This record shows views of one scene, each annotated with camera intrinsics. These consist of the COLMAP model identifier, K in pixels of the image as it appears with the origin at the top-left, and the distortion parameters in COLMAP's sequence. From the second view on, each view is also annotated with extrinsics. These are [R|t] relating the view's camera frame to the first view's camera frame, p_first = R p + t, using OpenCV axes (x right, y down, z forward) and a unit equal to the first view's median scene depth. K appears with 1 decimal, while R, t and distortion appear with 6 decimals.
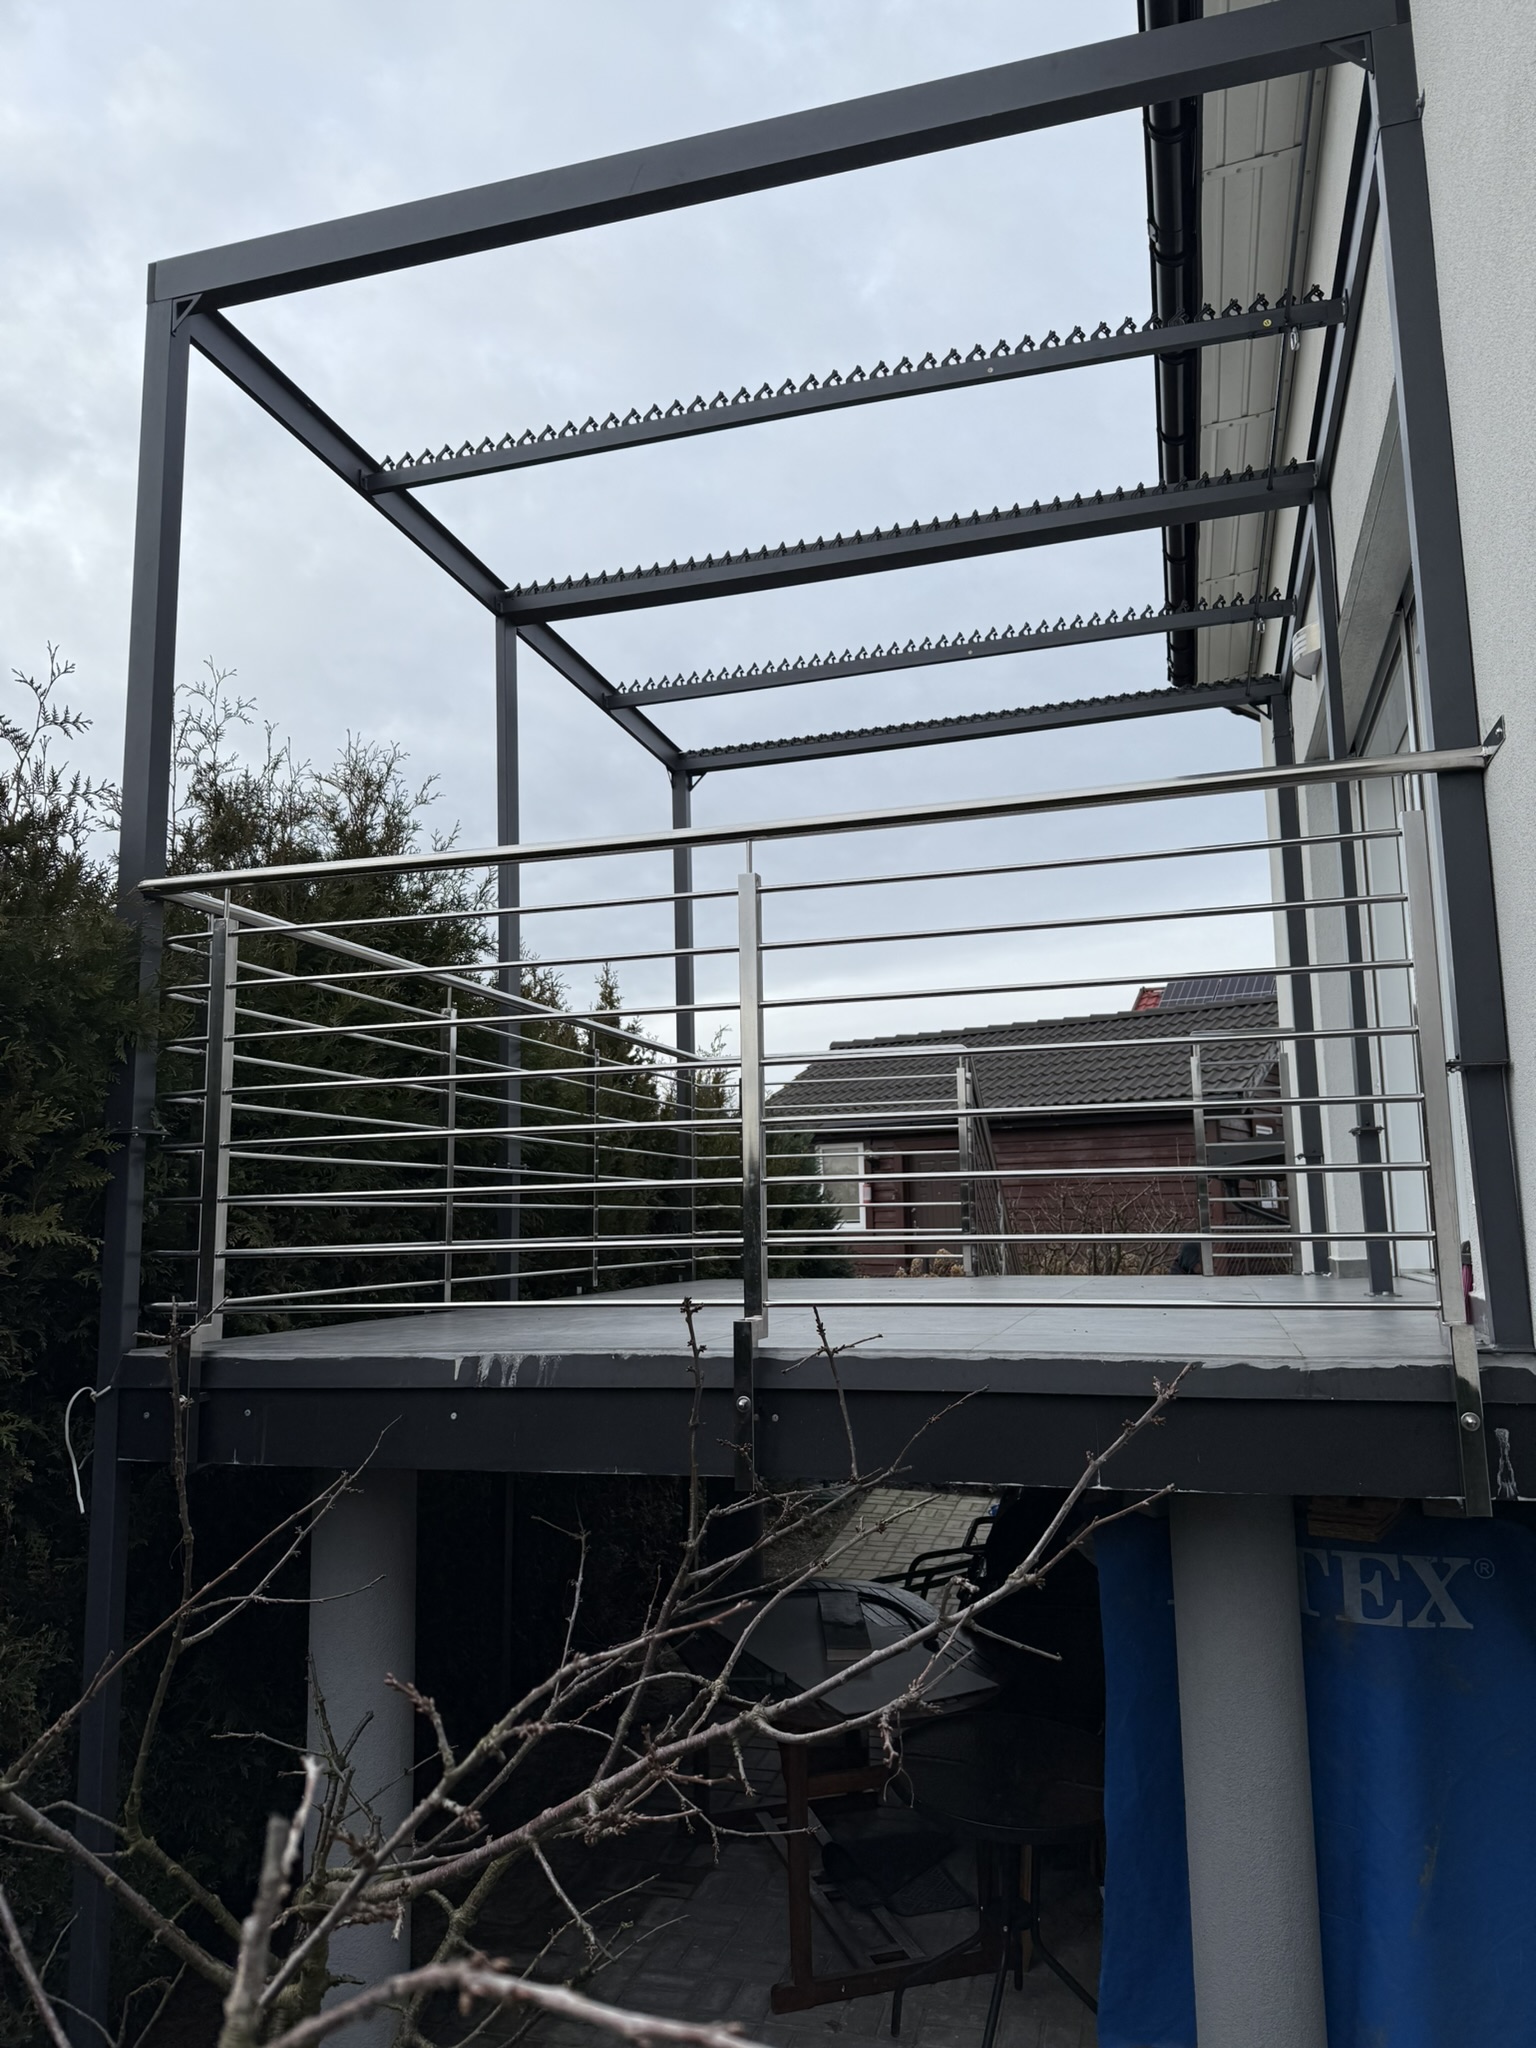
lens RADIAL K [[1379.5, 0, 768.0], [0, 1379.5, 1024.0], [0, 0, 1]] dist [-0.001848, 0.004385]
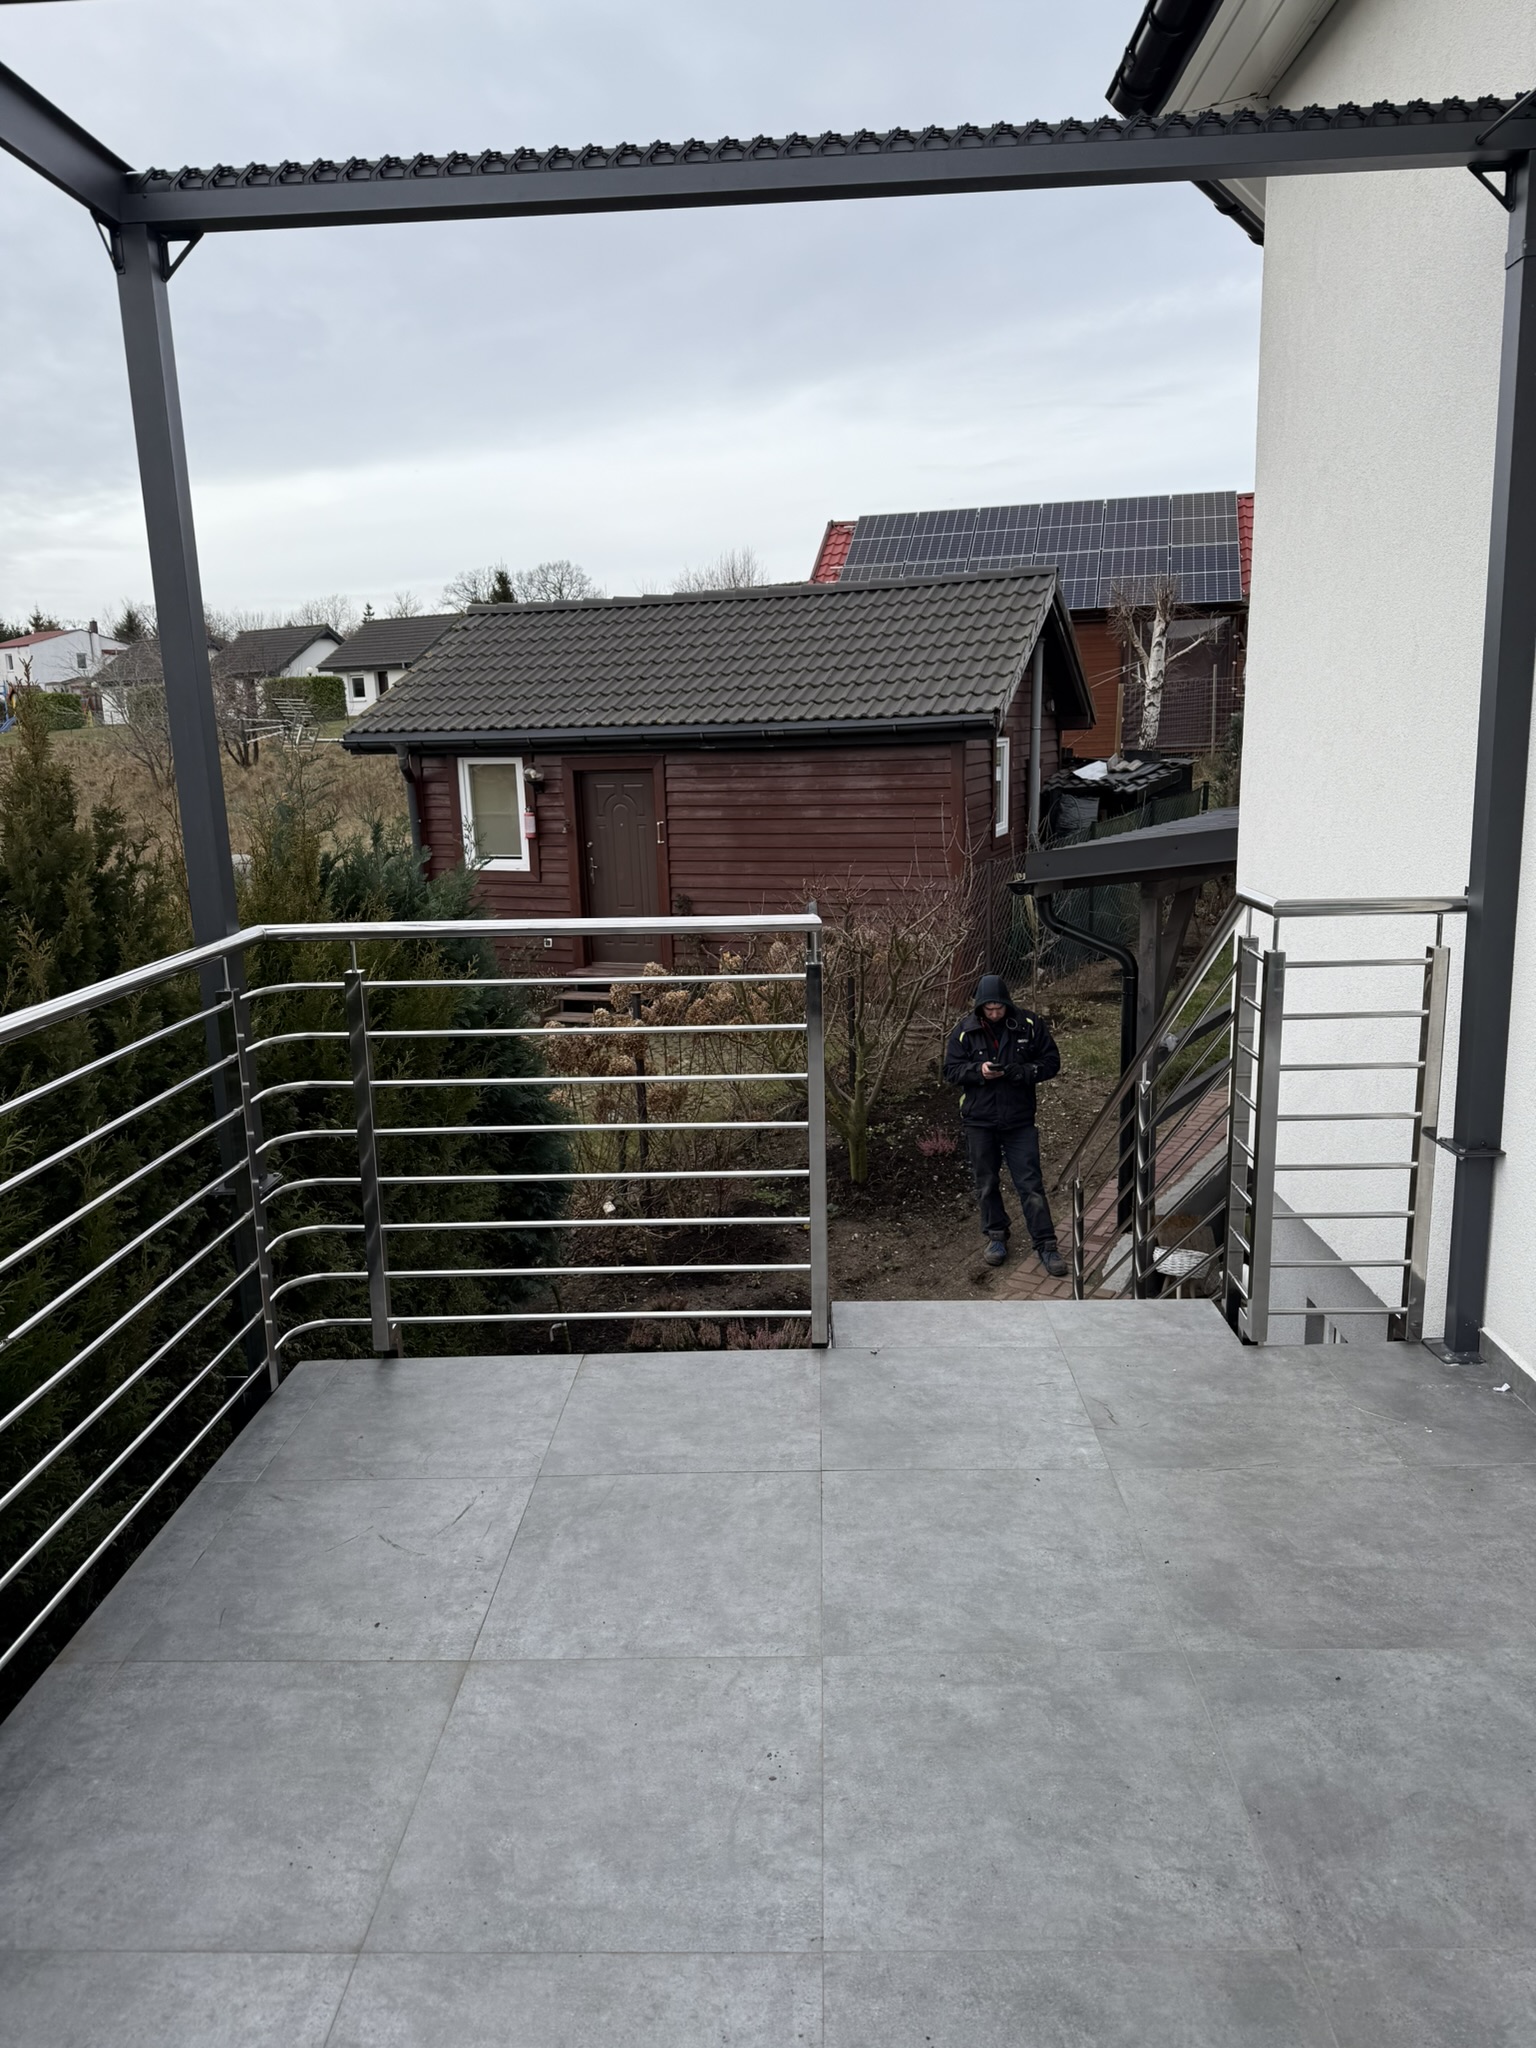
lens RADIAL K [[1379.5, 0, 768.0], [0, 1379.5, 1024.0], [0, 0, 1]] dist [-0.001848, 0.004385]
pose [[0.967356, -0.057667, 0.246771, 0.004075], [-0.031131, 0.939348, 0.341549, -0.091446], [-0.251500, -0.338082, 0.906889, 0.429519]]
